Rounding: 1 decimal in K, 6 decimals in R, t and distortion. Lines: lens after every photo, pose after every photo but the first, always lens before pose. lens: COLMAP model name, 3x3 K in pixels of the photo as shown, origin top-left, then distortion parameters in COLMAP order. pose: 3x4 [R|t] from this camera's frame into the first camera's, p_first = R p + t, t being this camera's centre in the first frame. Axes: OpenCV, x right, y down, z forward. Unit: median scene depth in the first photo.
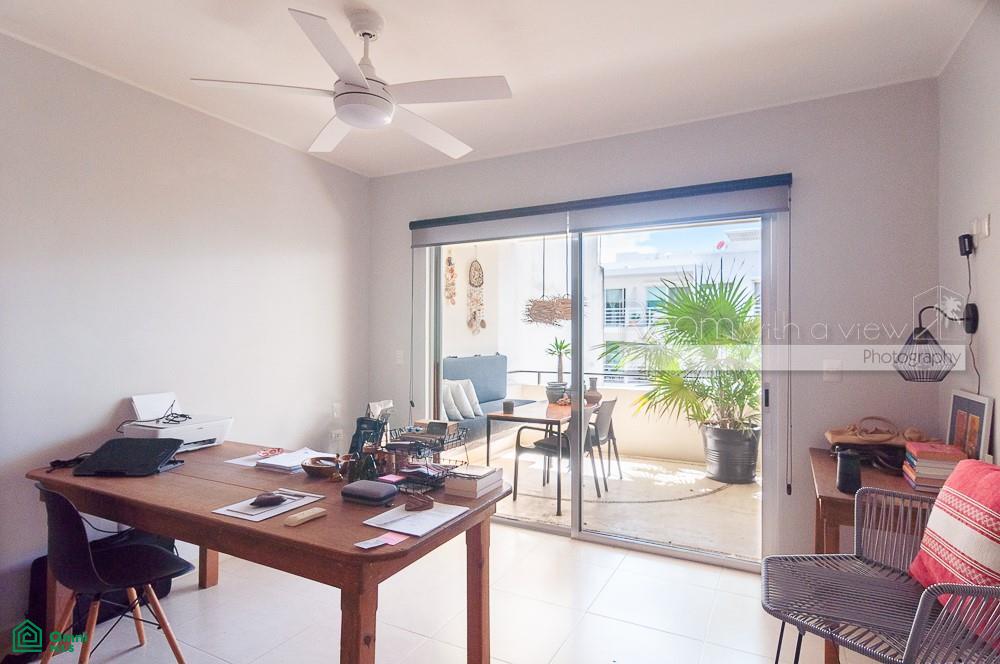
lens RADIAL K [[534.4, 0, 503.0], [0, 534.4, 336.3], [0, 0, 1]] dist [-0.006290, 0.001620]
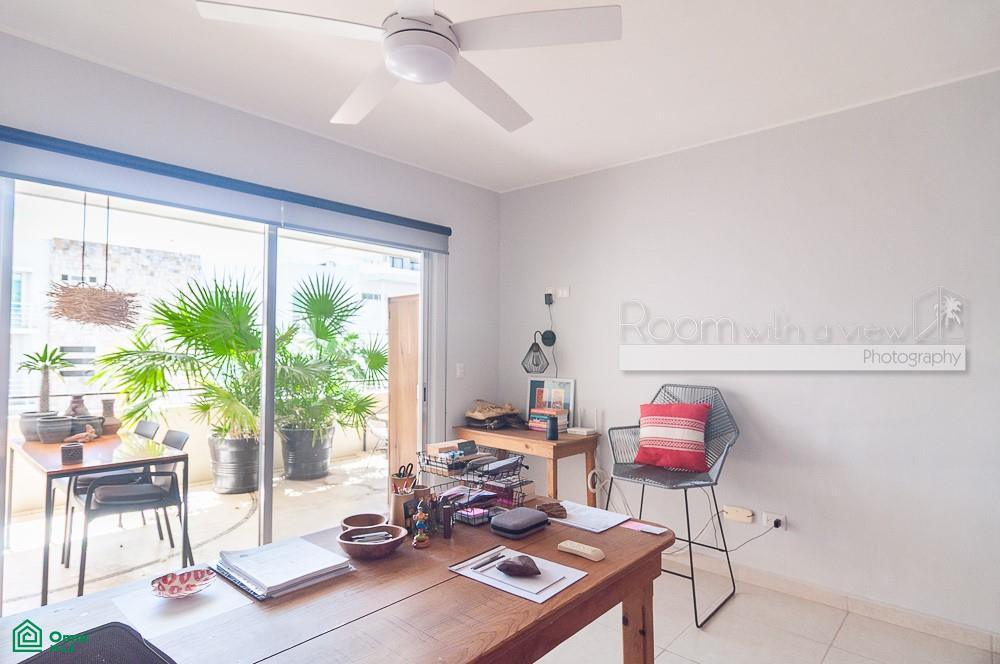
lens RADIAL K [[534.4, 0, 501.6], [0, 534.4, 336.4], [0, 0, 1]] dist [-0.006290, 0.001620]
pose [[0.243396, 0.019285, 0.969735, -0.421481], [-0.011213, 0.999791, -0.017068, -0.002611], [-0.969862, -0.006720, 0.243561, 0.298912]]
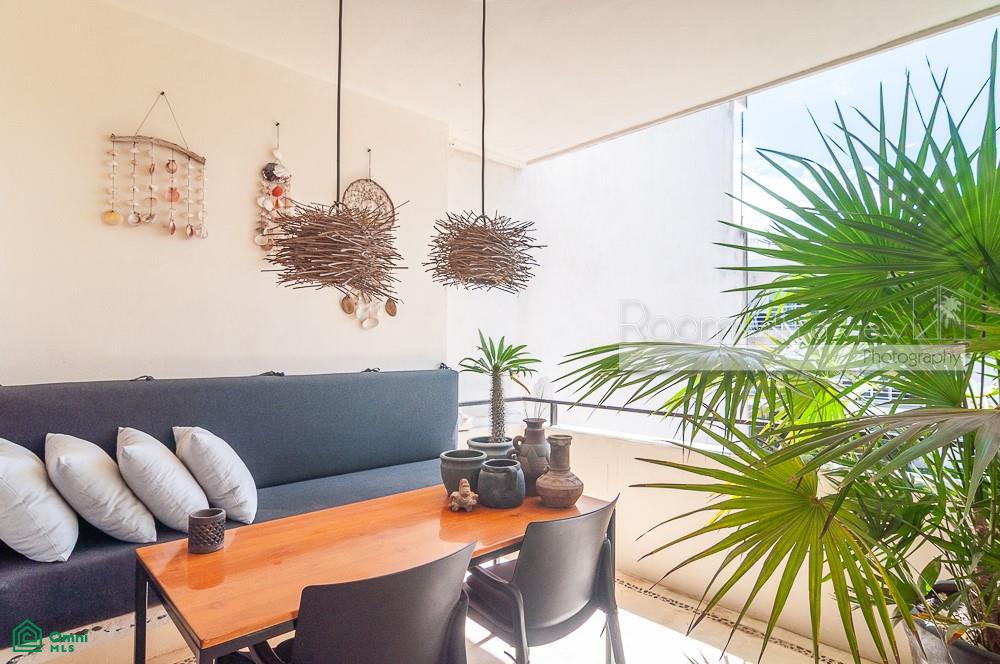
lens RADIAL K [[534.4, 0, 500.6], [0, 534.4, 348.6], [0, 0, 1]] dist [-0.006290, 0.001620]
pose [[0.938725, 0.002661, -0.344657, 0.263917], [0.000576, 0.999957, 0.009290, 0.012611], [0.344666, -0.008919, 0.938683, 0.645757]]
